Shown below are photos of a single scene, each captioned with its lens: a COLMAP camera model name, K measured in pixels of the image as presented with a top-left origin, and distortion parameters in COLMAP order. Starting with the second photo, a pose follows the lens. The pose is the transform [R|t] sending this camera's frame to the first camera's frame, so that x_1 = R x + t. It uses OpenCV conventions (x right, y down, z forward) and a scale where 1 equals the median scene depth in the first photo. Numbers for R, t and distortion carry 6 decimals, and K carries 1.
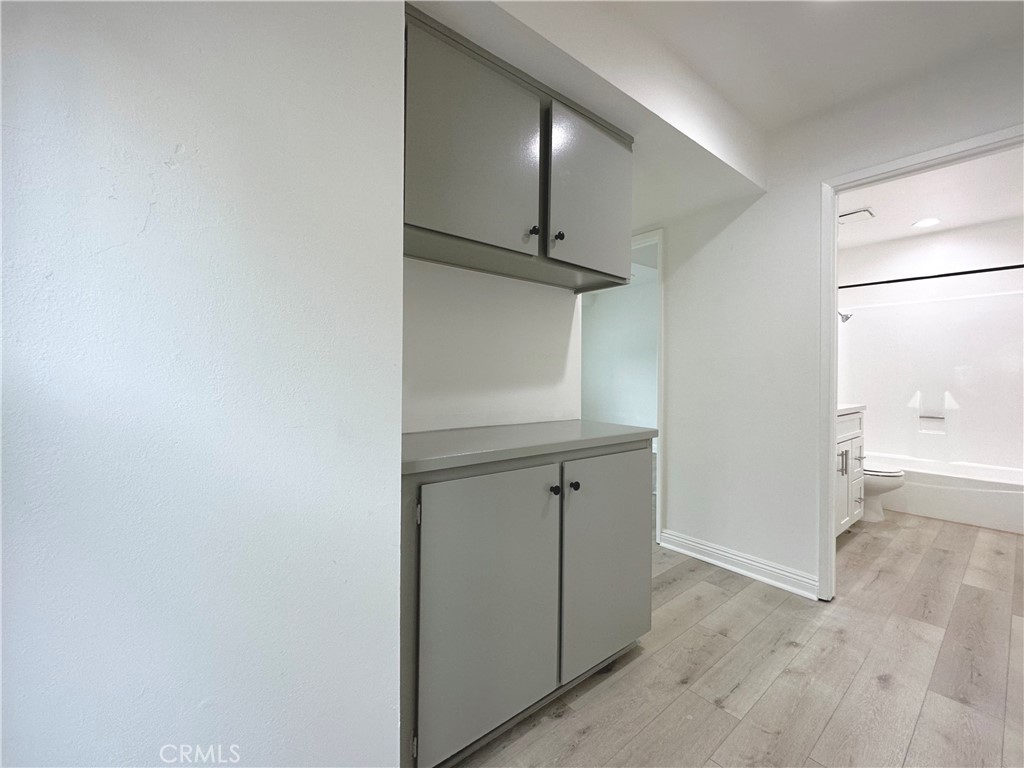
lens RADIAL K [[421.1, 0, 518.9], [0, 421.1, 384.5], [0, 0, 1]] dist [-0.003032, -0.000227]
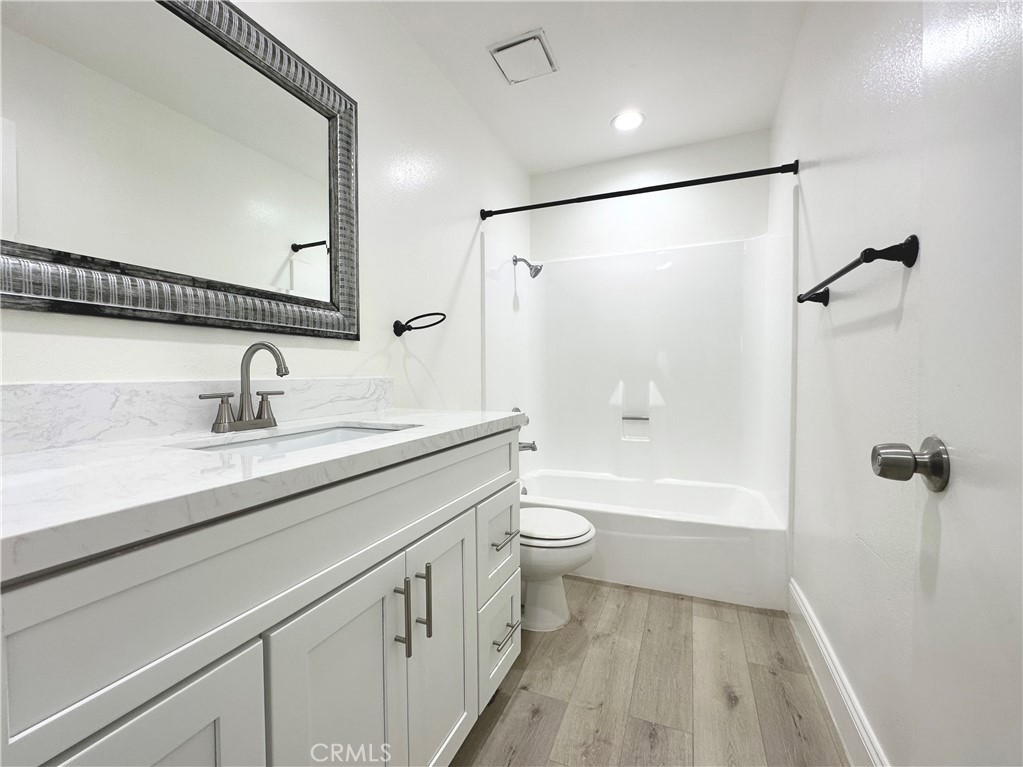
lens RADIAL K [[415.7, 0, 511.5], [0, 415.7, 383.5], [0, 0, 1]] dist [-0.001514, 0.000070]
pose [[0.890528, -0.019104, 0.454527, 0.544711], [0.011797, 0.999752, 0.018908, 0.004942], [-0.454775, -0.011476, 0.890533, 0.535567]]
